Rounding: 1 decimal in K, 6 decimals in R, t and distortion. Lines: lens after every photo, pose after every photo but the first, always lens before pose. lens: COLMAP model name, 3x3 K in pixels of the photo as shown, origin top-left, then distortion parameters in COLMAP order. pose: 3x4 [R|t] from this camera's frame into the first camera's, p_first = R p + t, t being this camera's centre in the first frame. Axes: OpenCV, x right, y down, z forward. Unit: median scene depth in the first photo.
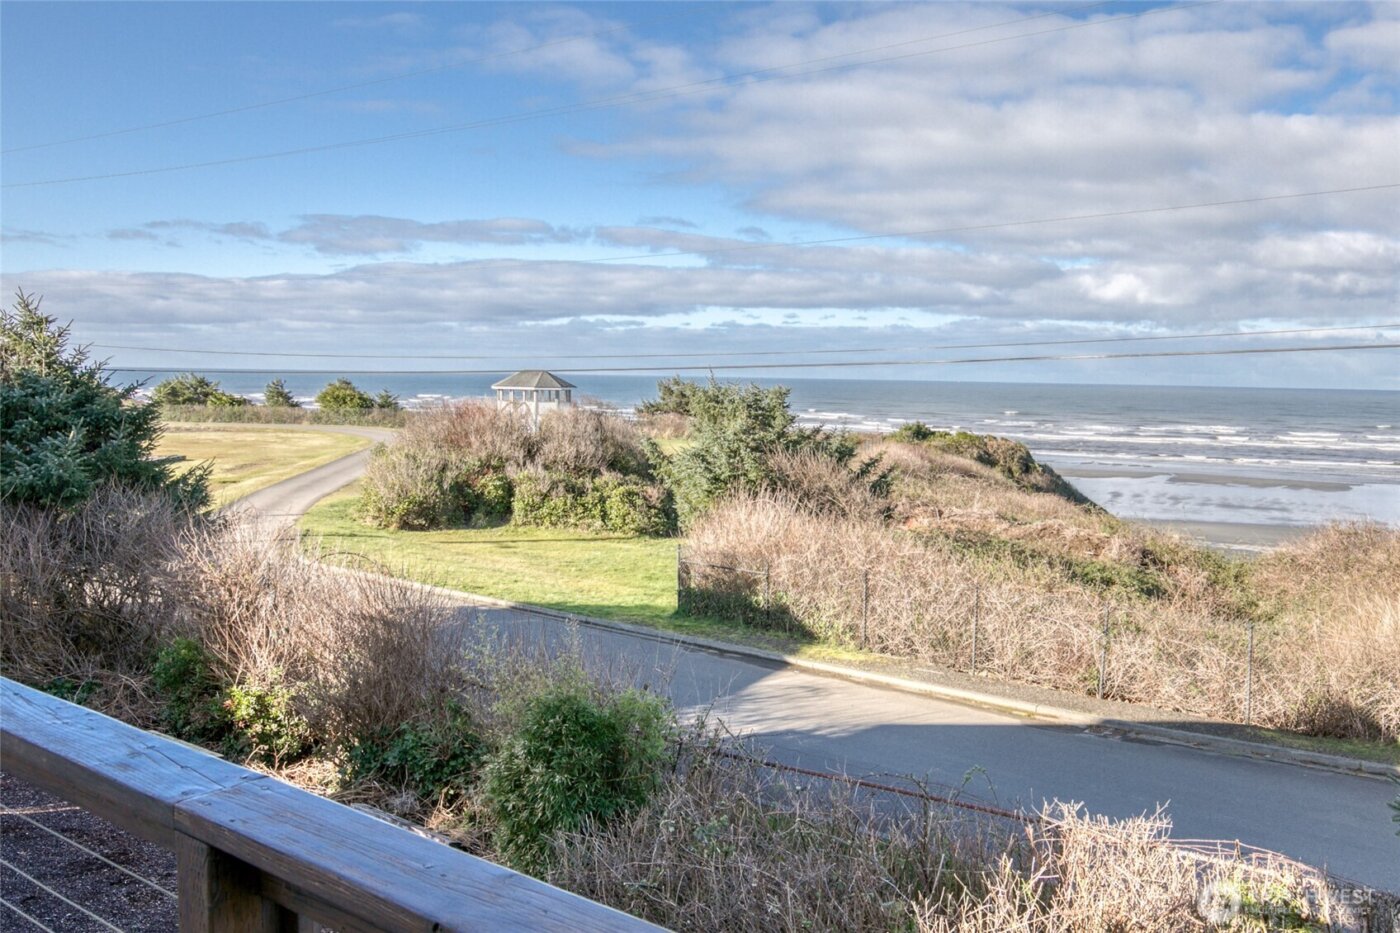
lens RADIAL K [[1035.5, 0, 769.8], [0, 1035.5, 470.1], [0, 0, 1]] dist [-0.001937, -0.000877]
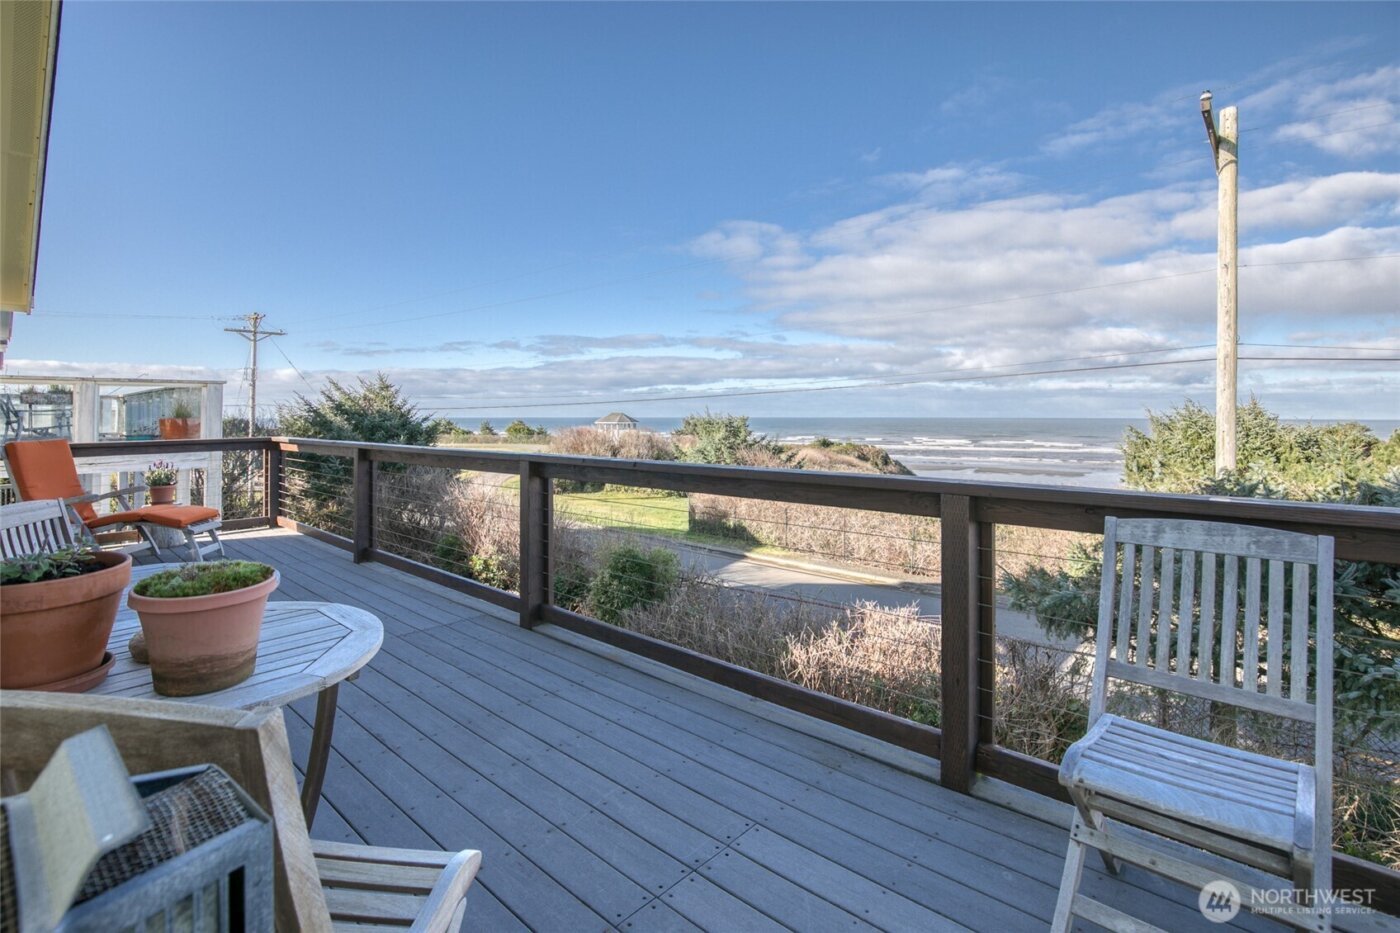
lens RADIAL K [[653.0, 0, 692.6], [0, 653.0, 444.7], [0, 0, 1]] dist [-0.014250, 0.000292]
pose [[0.993546, -0.012784, -0.112708, 0.058453], [0.004205, 0.997097, -0.076029, 0.071049], [0.113352, 0.075064, 0.990715, -0.217724]]
